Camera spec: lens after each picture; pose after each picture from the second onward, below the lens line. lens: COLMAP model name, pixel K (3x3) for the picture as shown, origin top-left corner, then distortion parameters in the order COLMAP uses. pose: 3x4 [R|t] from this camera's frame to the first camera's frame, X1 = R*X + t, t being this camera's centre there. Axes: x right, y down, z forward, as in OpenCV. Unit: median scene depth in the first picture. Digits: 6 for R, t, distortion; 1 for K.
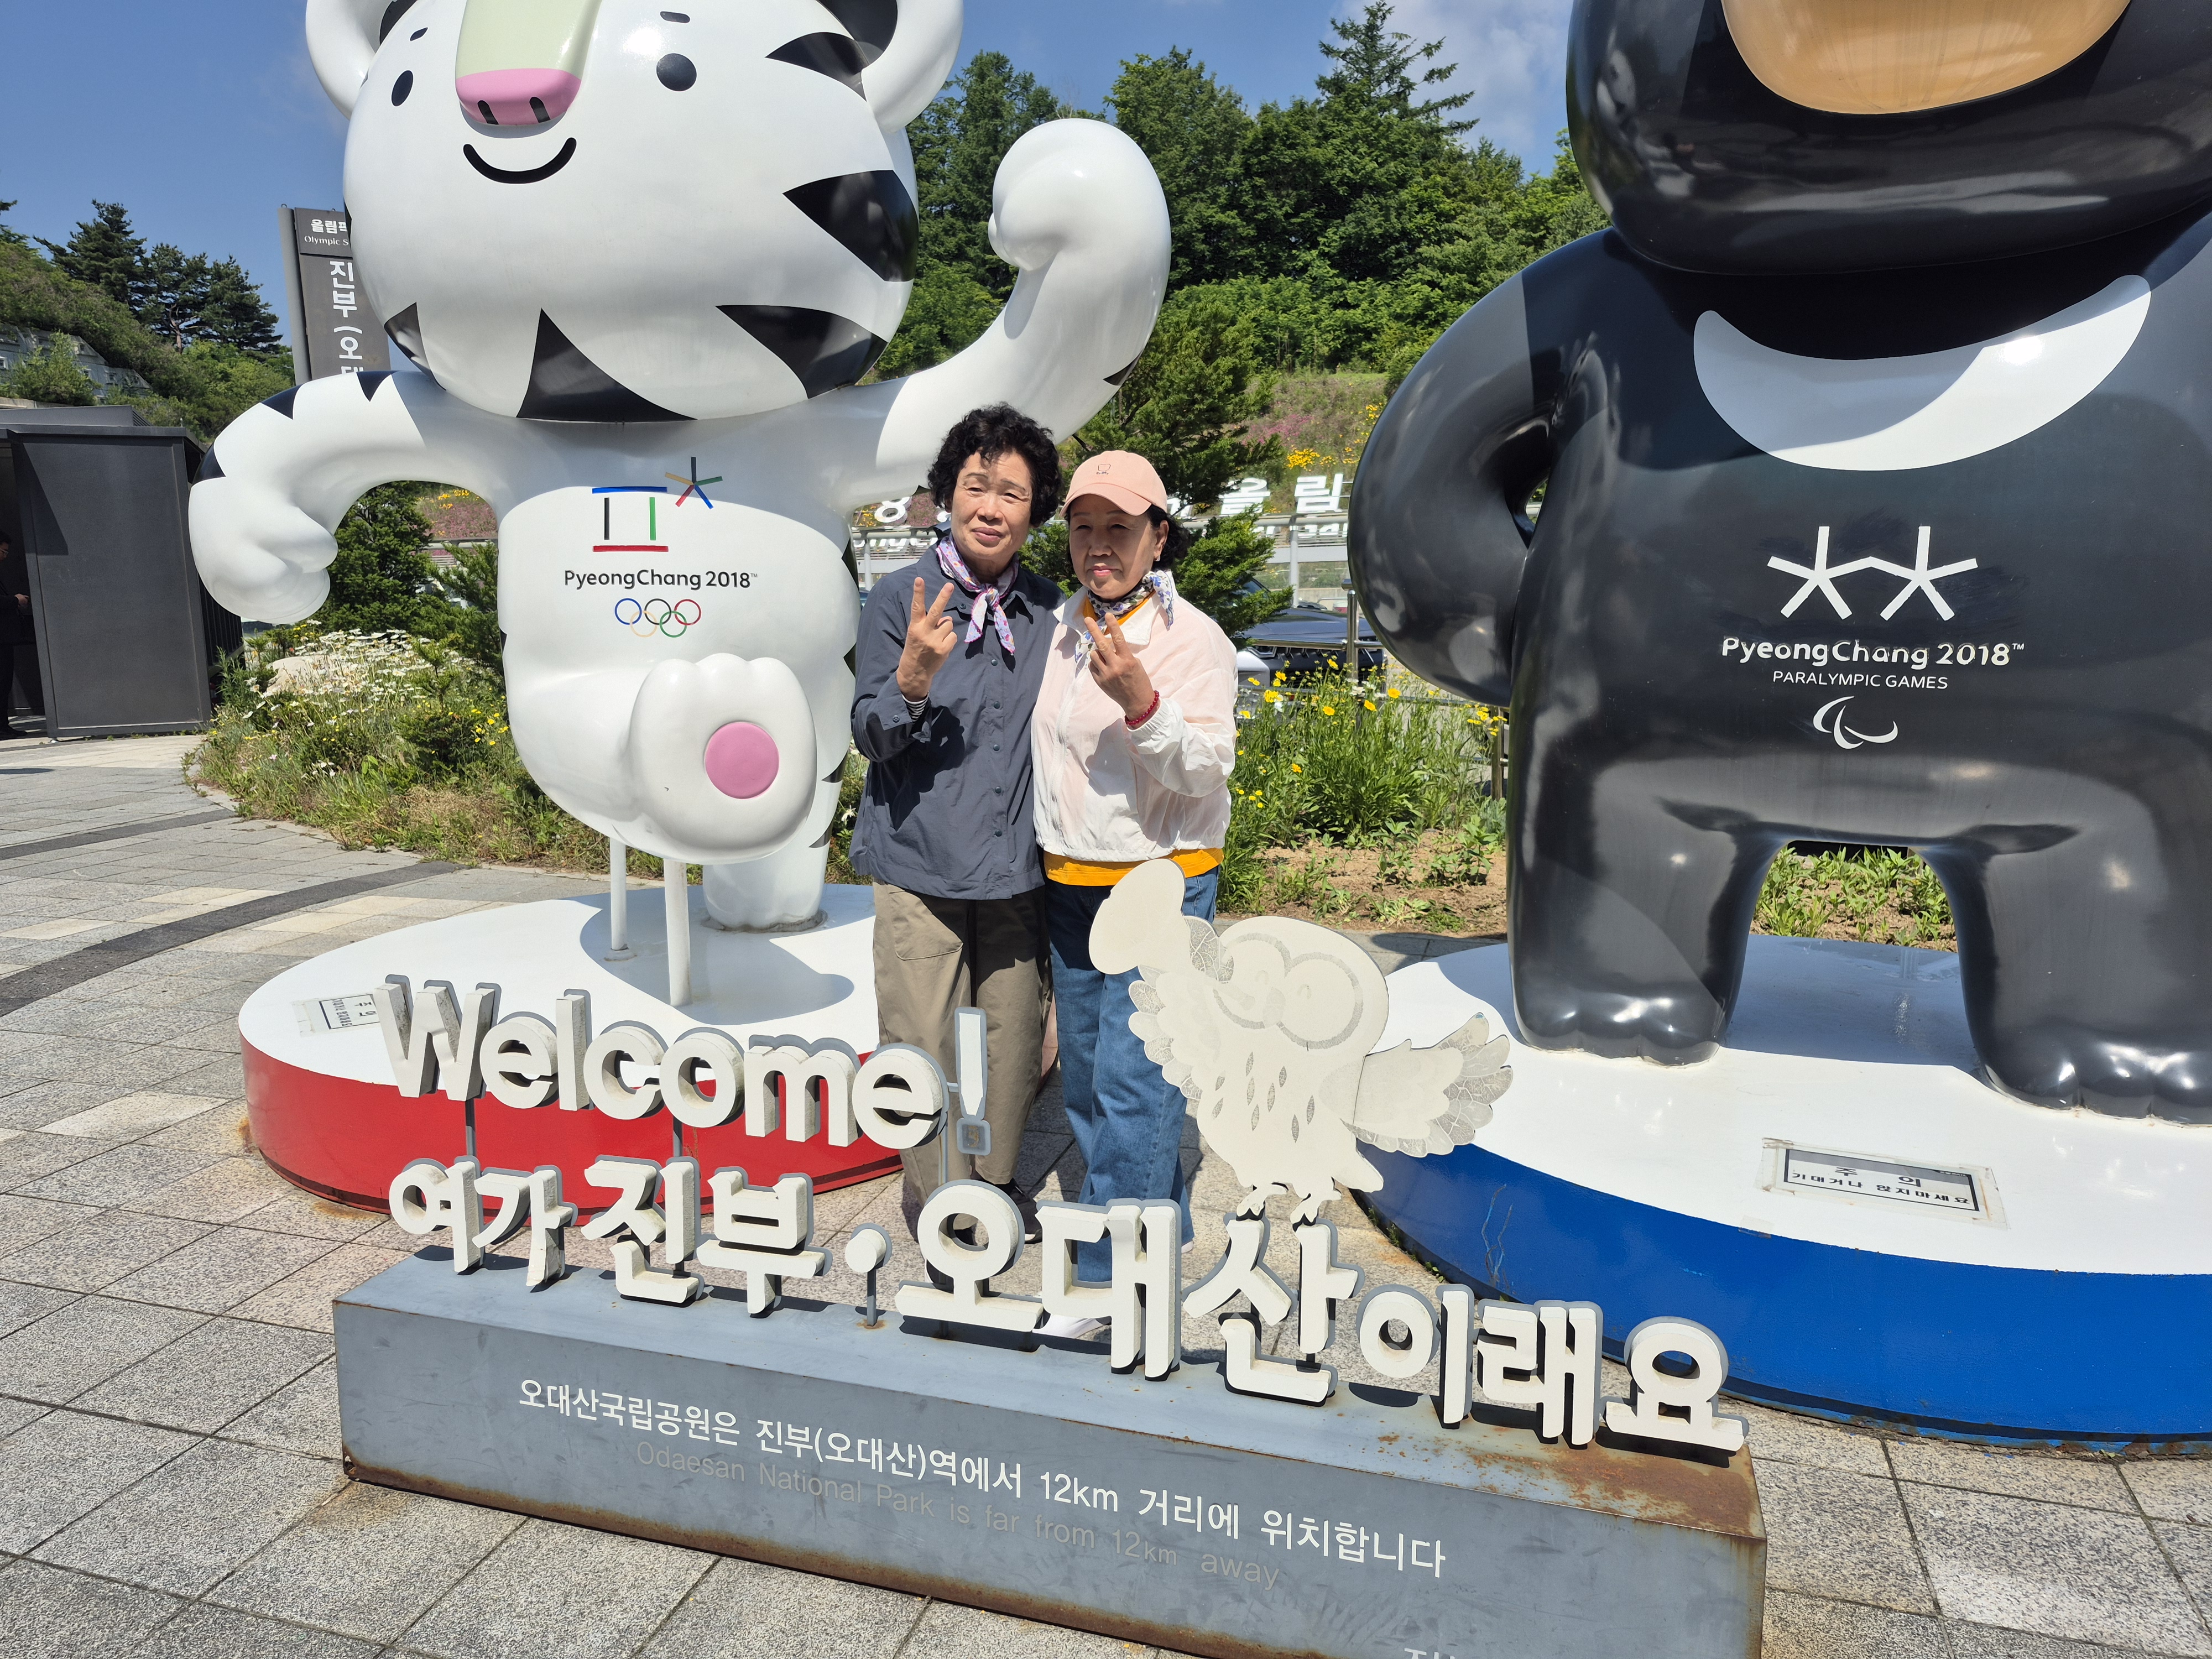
lens RADIAL K [[1527.8, 0, 1108.5], [0, 1527.8, 805.6], [0, 0, 1]] dist [0.107116, -0.149515]
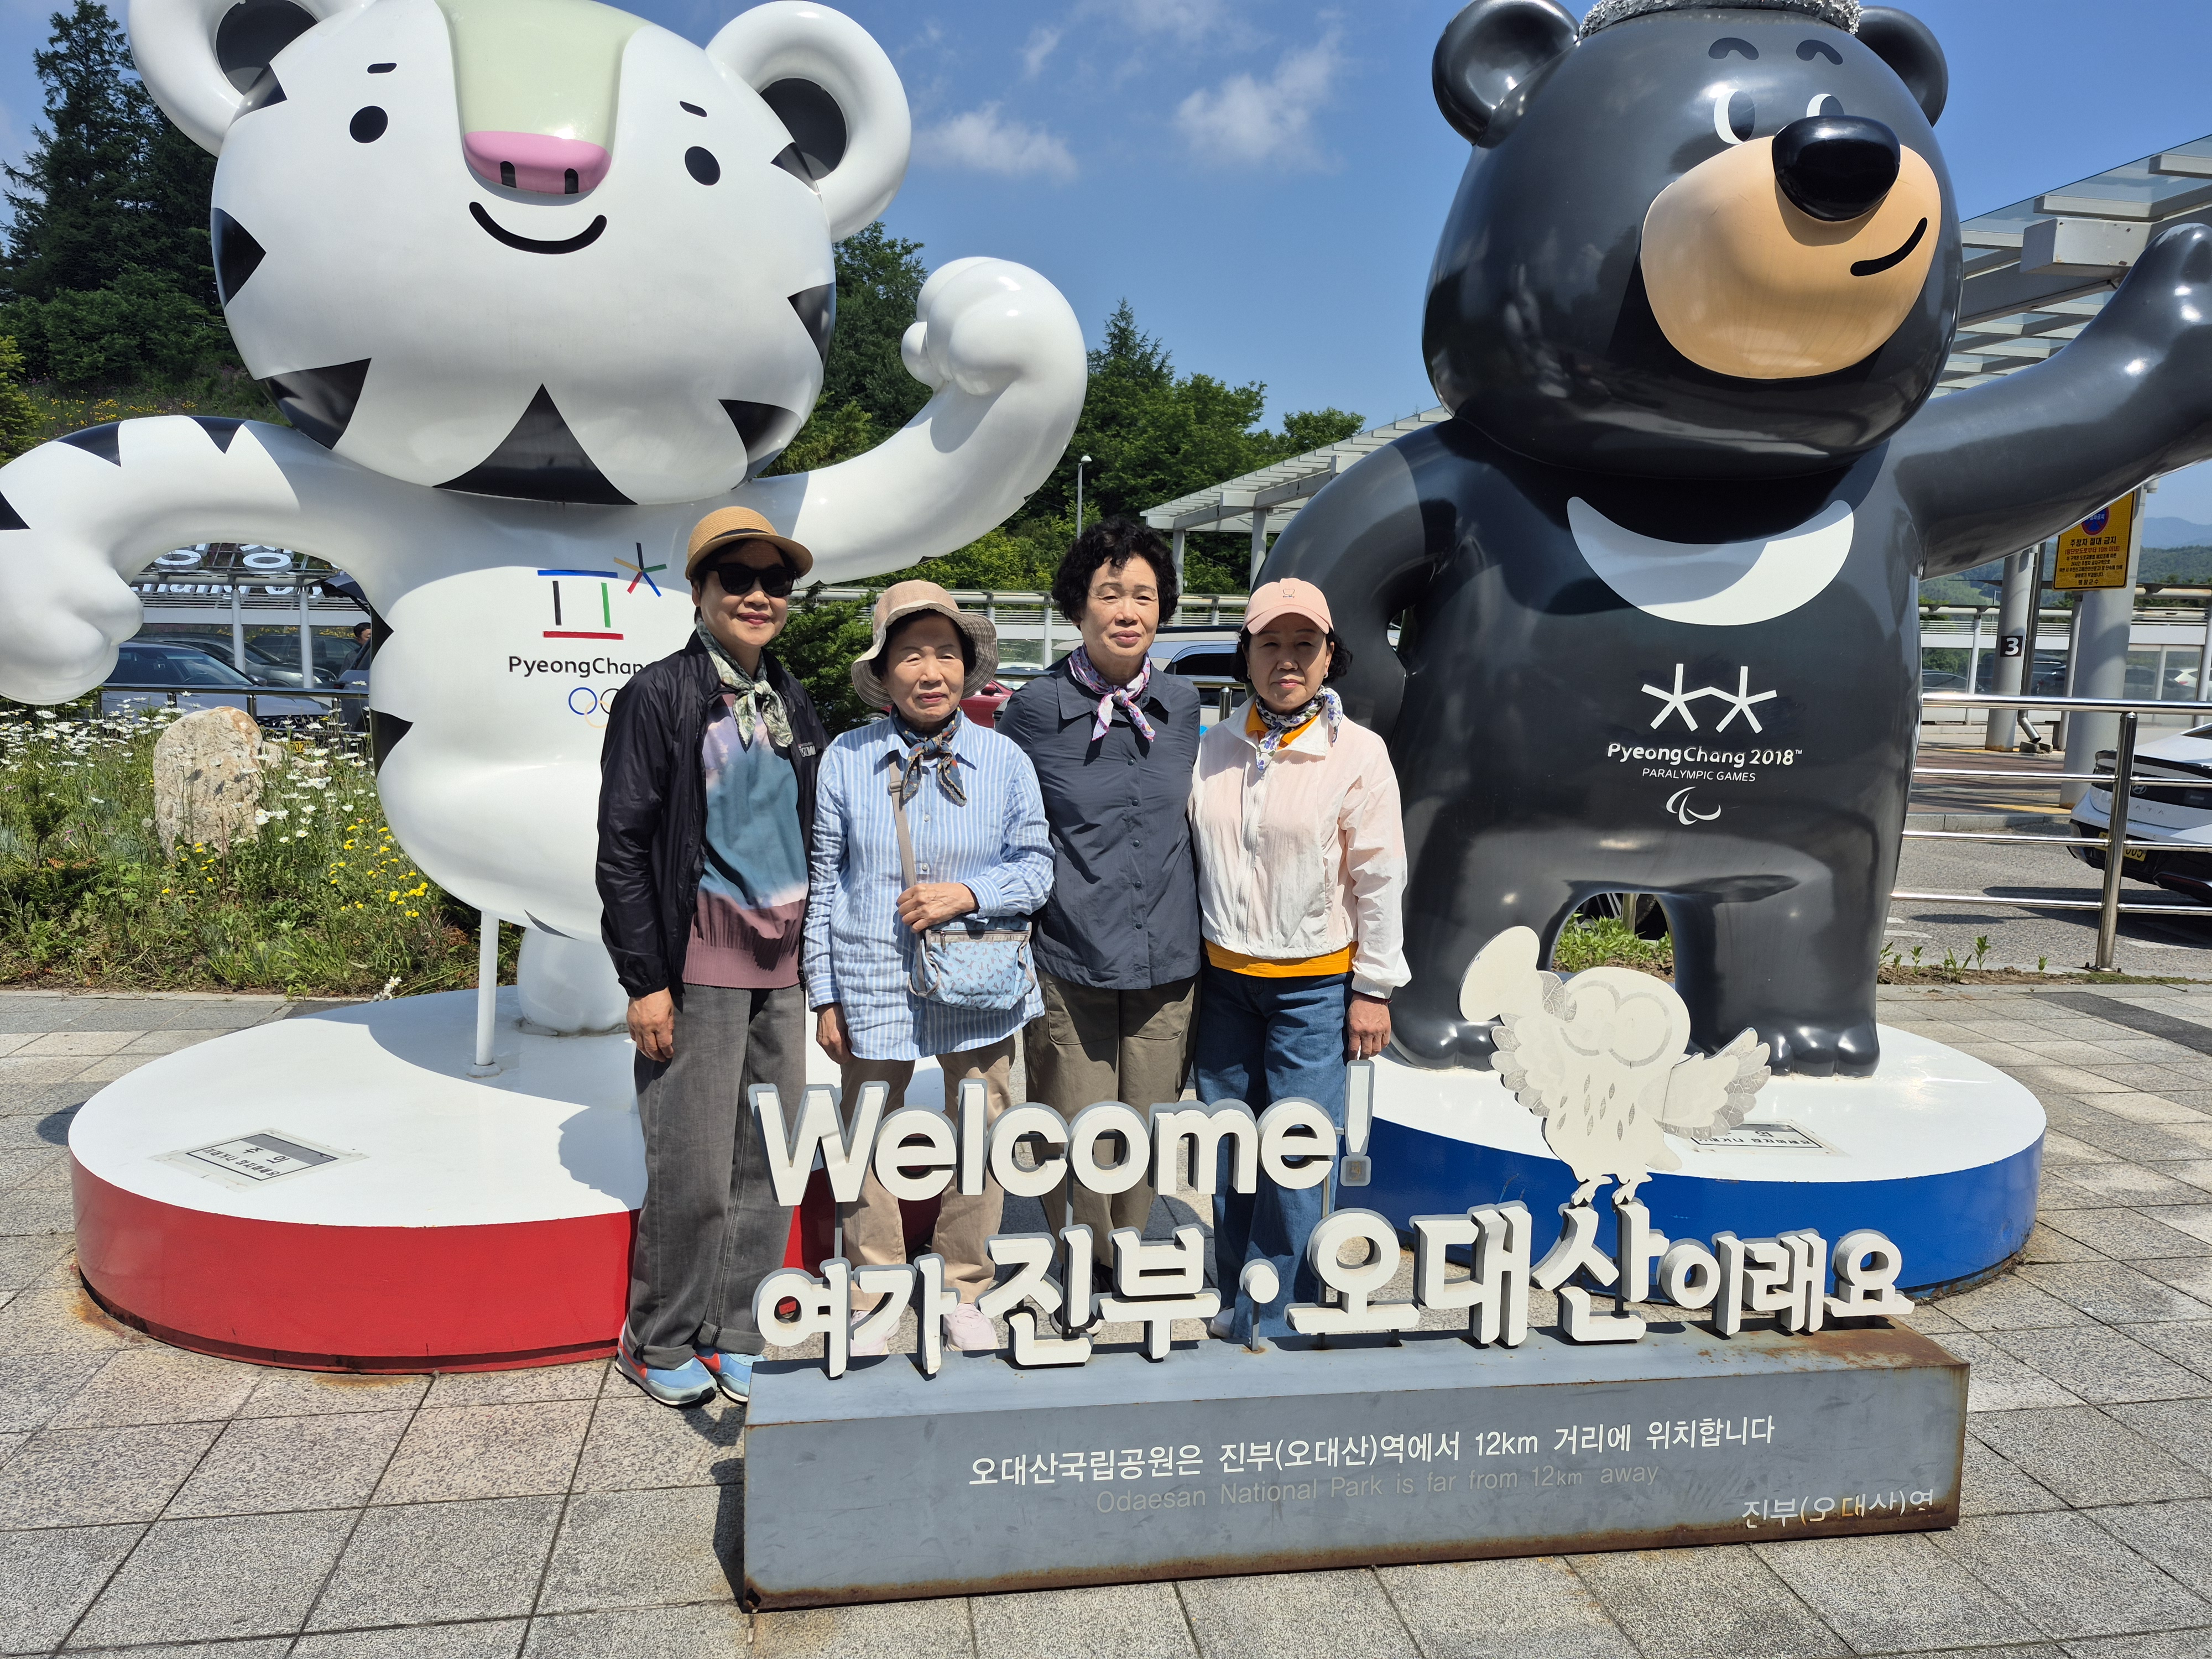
lens RADIAL K [[1515.3, 0, 1106.0], [0, 1515.3, 829.5], [0, 0, 1]] dist [0.091691, -0.118682]
pose [[0.891600, -0.020792, 0.452347, -0.771438], [0.034048, 0.999196, -0.021182, -0.027586], [-0.451543, 0.034287, 0.891591, 0.033680]]
